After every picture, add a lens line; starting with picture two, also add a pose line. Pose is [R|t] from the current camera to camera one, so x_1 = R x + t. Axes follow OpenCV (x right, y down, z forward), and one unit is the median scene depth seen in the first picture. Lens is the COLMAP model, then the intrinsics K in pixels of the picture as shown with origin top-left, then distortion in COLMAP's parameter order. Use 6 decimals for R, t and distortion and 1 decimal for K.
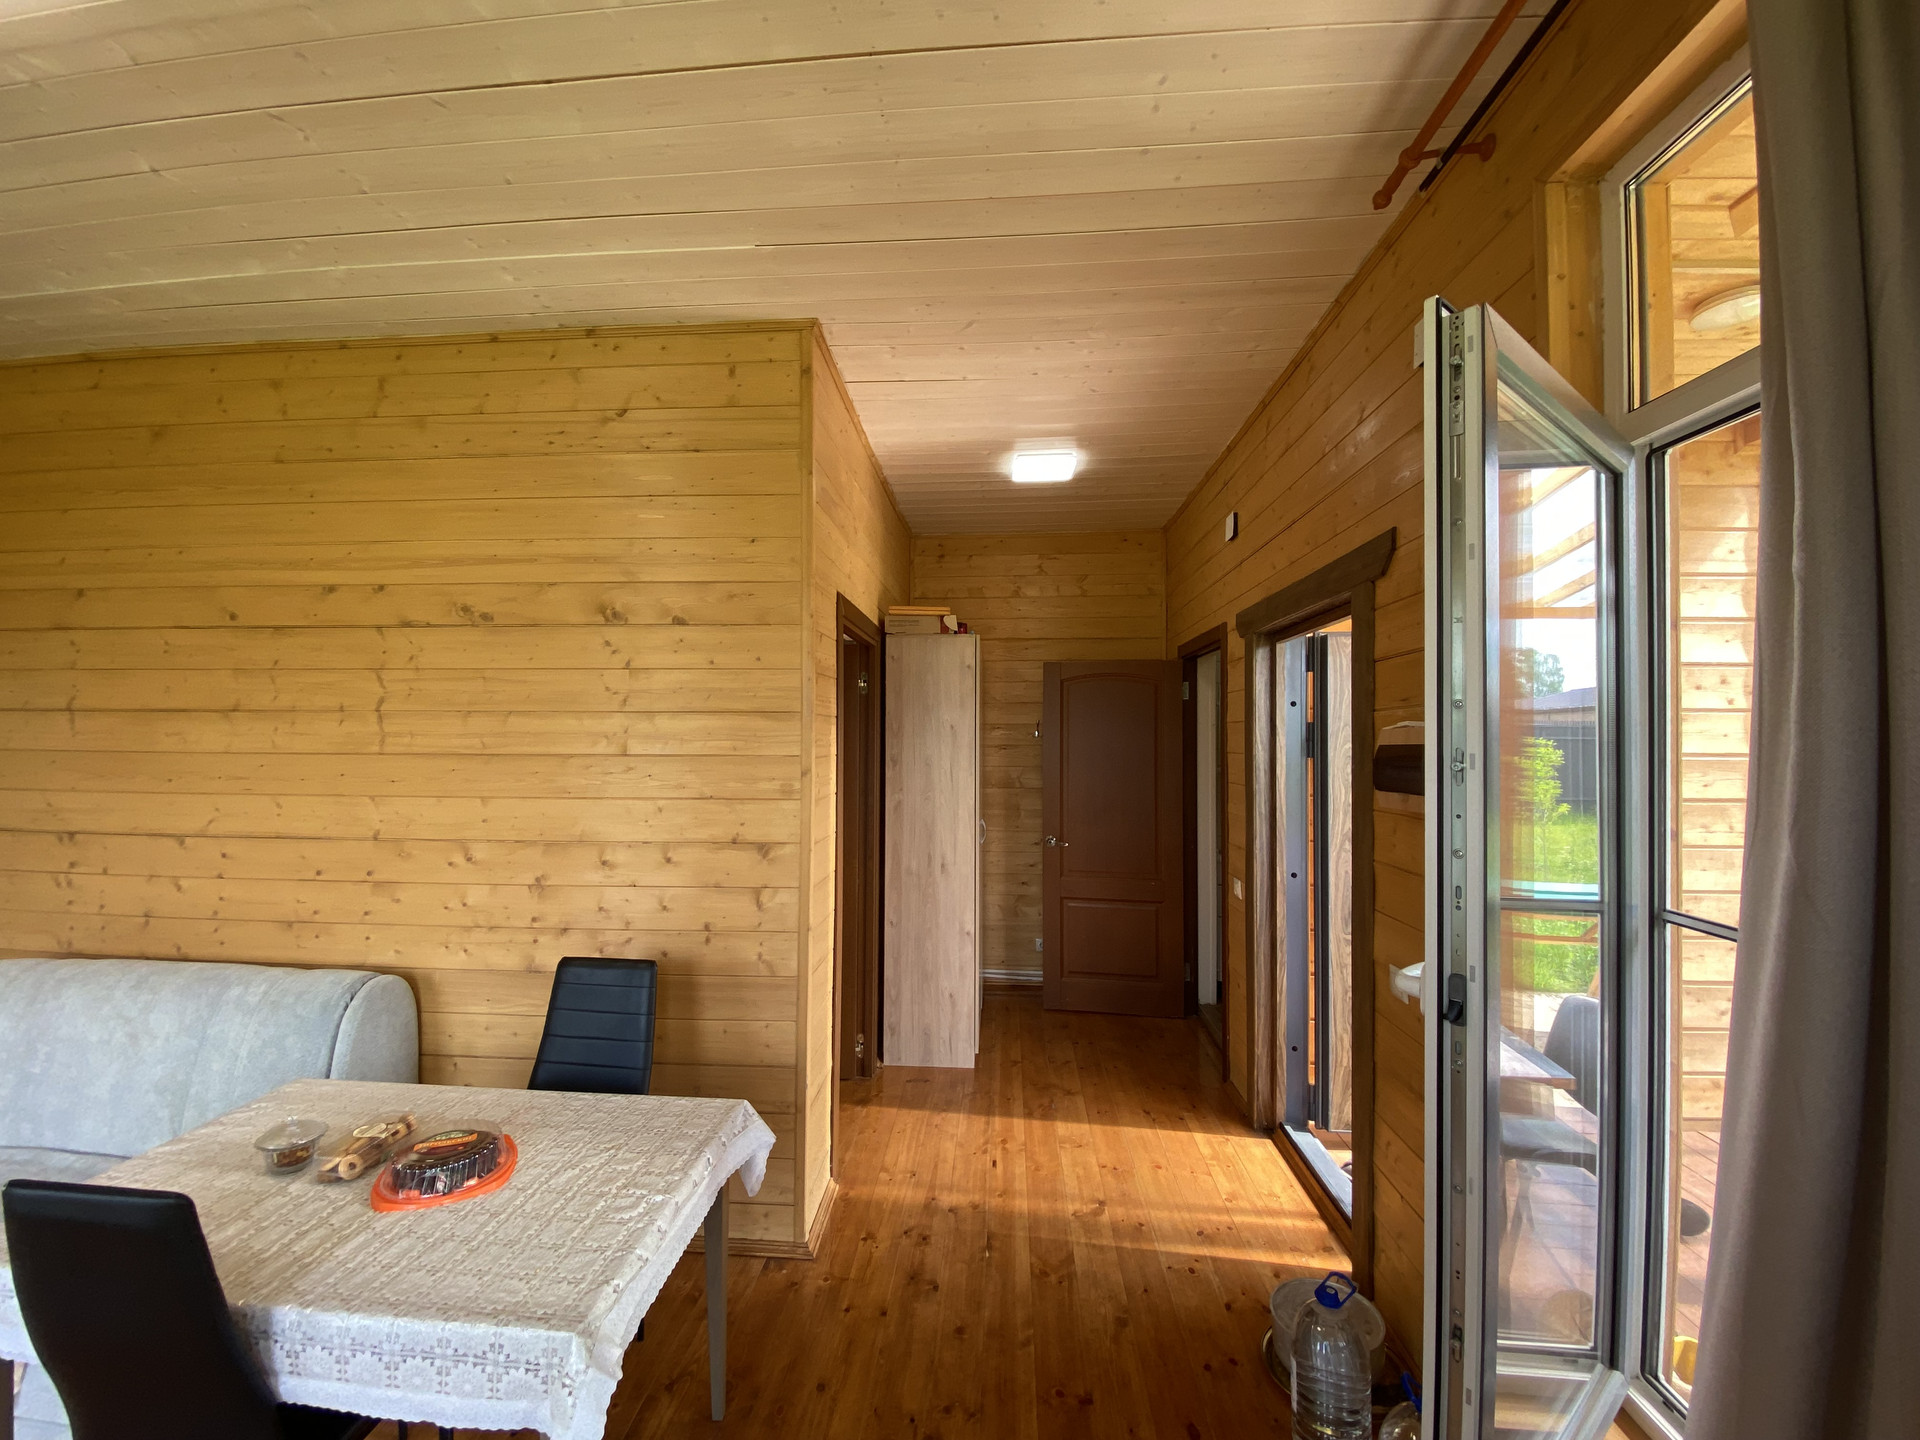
lens RADIAL K [[778.6, 0, 952.2], [0, 778.6, 718.9], [0, 0, 1]] dist [0.006760, -0.014138]
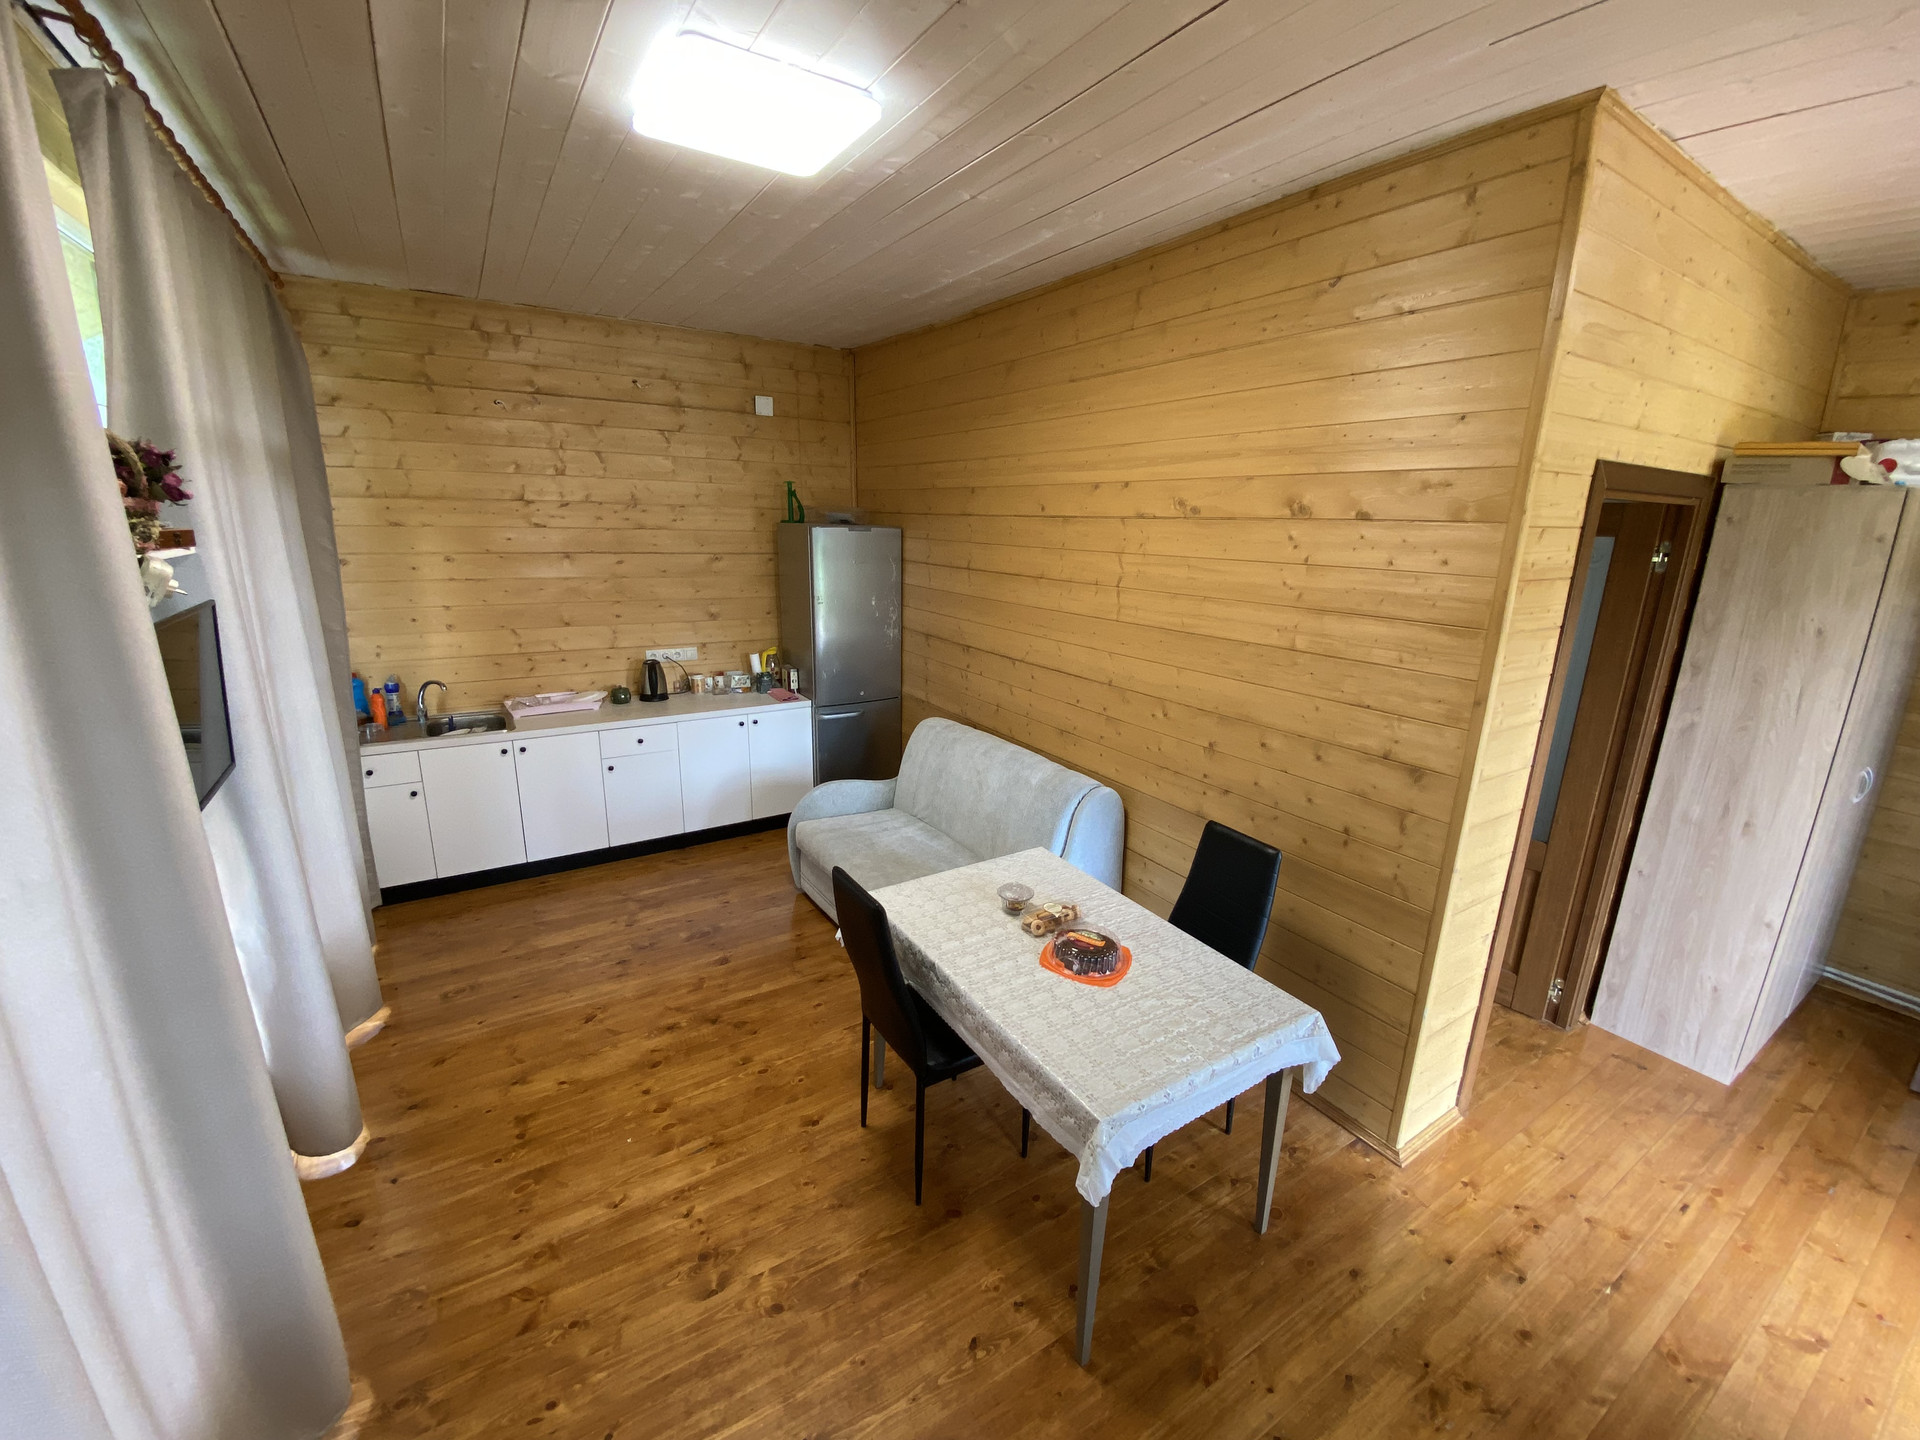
lens RADIAL K [[778.6, 0, 959.9], [0, 778.6, 718.8], [0, 0, 1]] dist [0.006760, -0.014138]
pose [[0.588803, 0.213445, -0.779585, 0.145448], [-0.005664, 0.965568, 0.260088, -0.131215], [0.808257, -0.148726, 0.569739, 0.037842]]
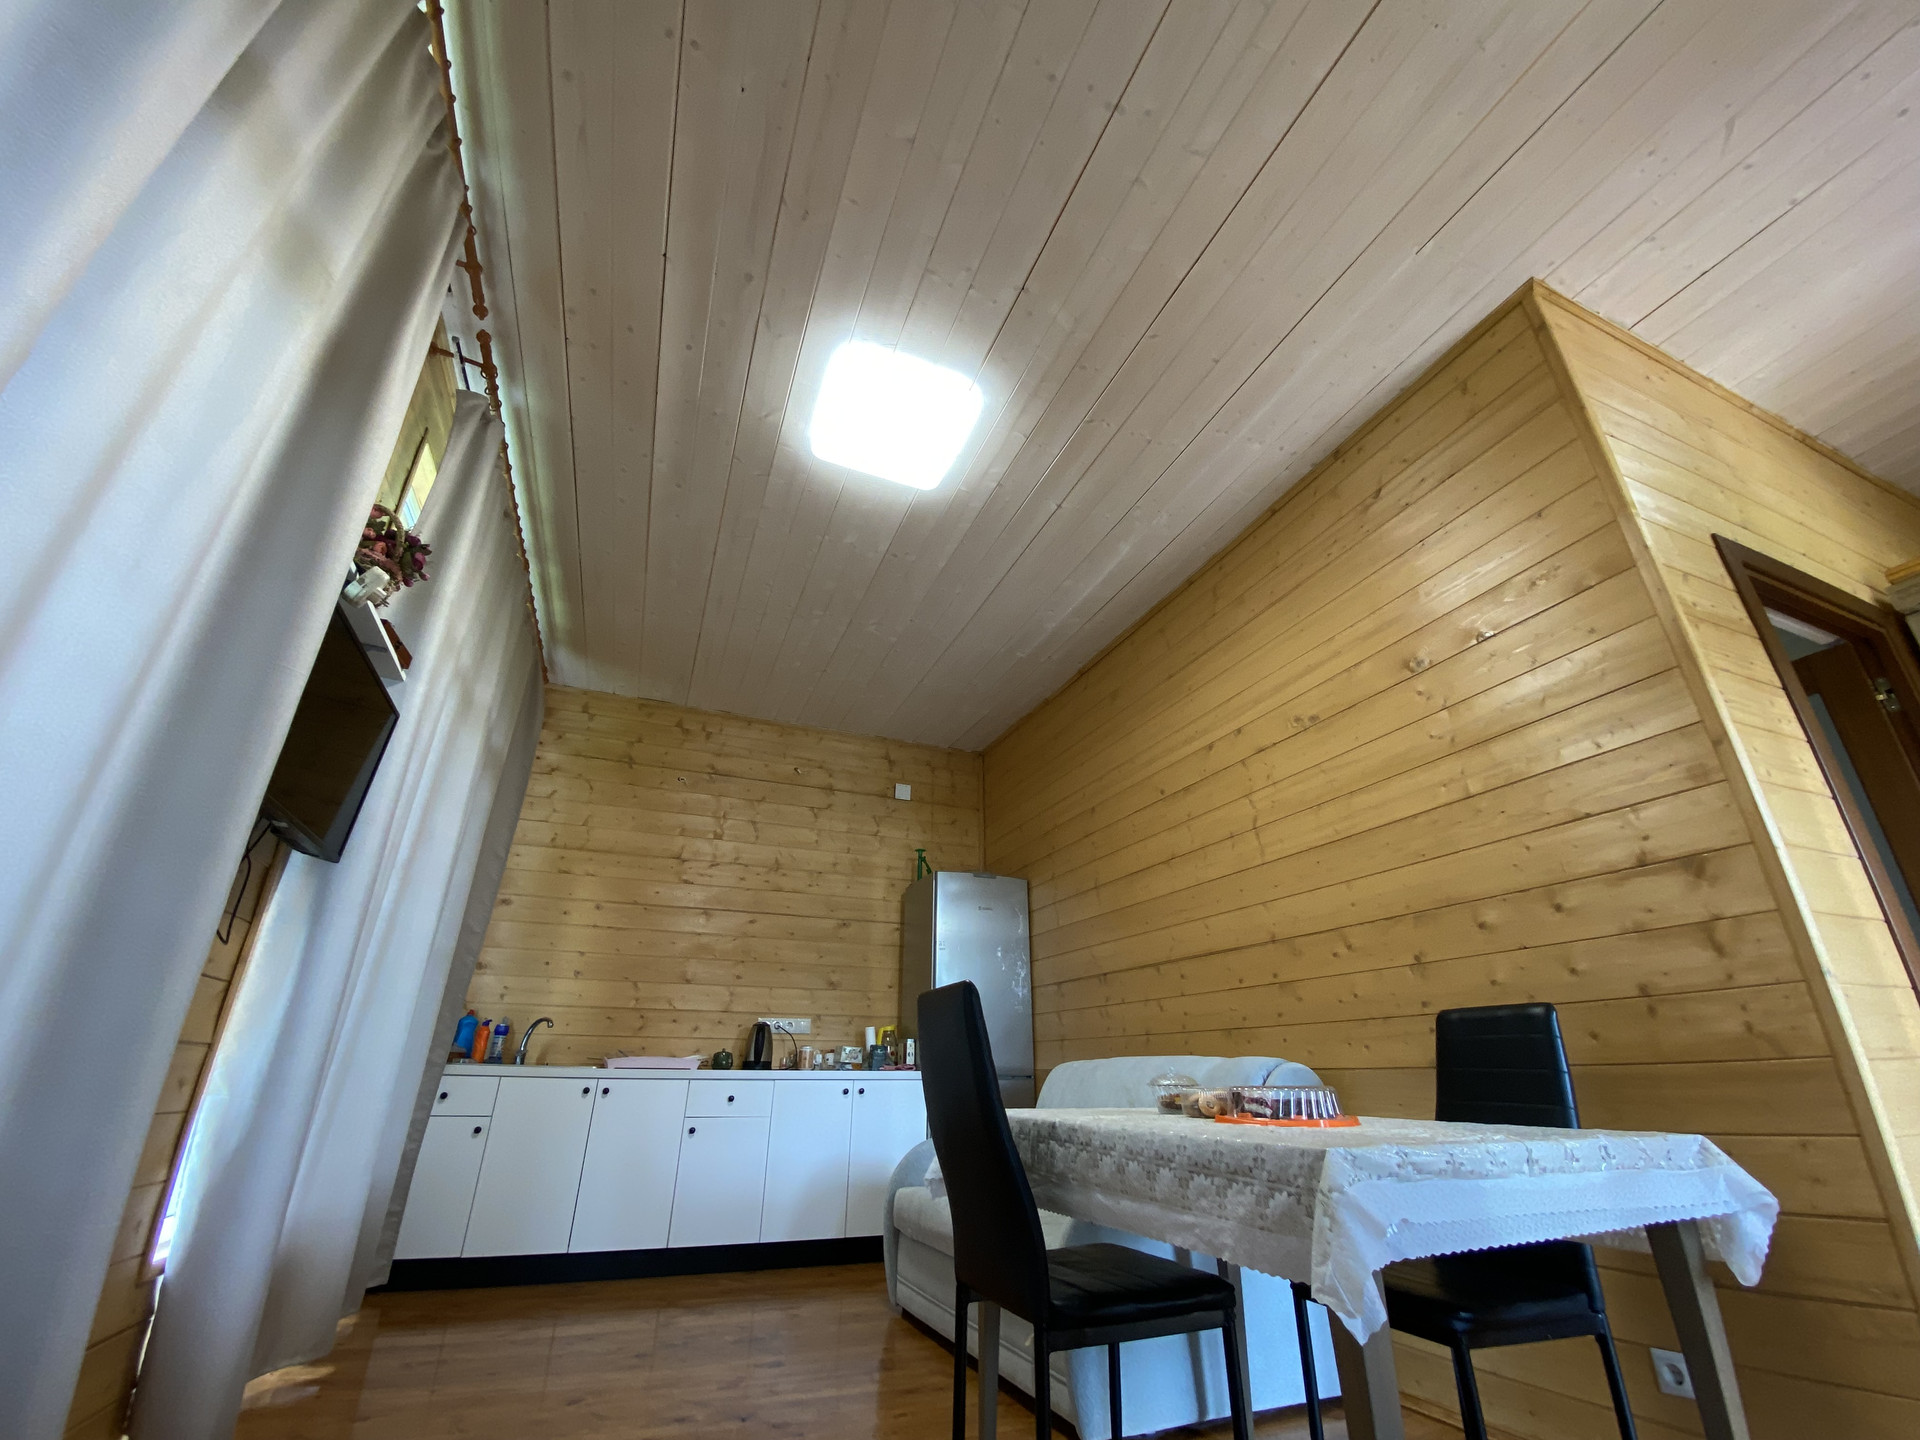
lens RADIAL K [[778.6, 0, 958.5], [0, 778.6, 720.7], [0, 0, 1]] dist [0.006760, -0.014138]
pose [[0.434060, -0.376660, -0.818363, 0.083745], [0.009798, 0.910321, -0.413787, 0.326359], [0.900831, 0.171590, 0.398825, 0.110991]]
